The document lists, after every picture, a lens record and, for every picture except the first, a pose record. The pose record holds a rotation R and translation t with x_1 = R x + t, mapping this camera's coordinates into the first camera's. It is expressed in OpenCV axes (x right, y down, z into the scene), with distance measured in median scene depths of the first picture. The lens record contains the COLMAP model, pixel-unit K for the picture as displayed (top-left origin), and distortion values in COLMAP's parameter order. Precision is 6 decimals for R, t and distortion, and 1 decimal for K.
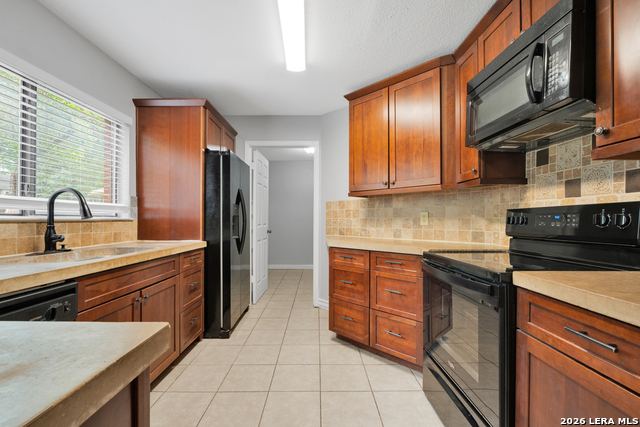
lens RADIAL K [[280.1, 0, 317.9], [0, 280.1, 215.9], [0, 0, 1]] dist [0.000804, 0.000081]
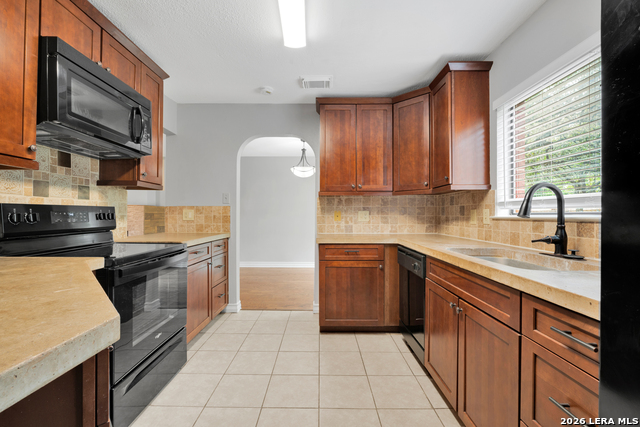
lens RADIAL K [[280.1, 0, 319.1], [0, 280.1, 214.8], [0, 0, 1]] dist [0.000804, 0.000081]
pose [[-0.999986, -0.003831, -0.003645, -0.203951], [-0.003800, 0.999955, -0.008679, 0.012172], [0.003678, -0.008665, -0.999956, 2.084054]]
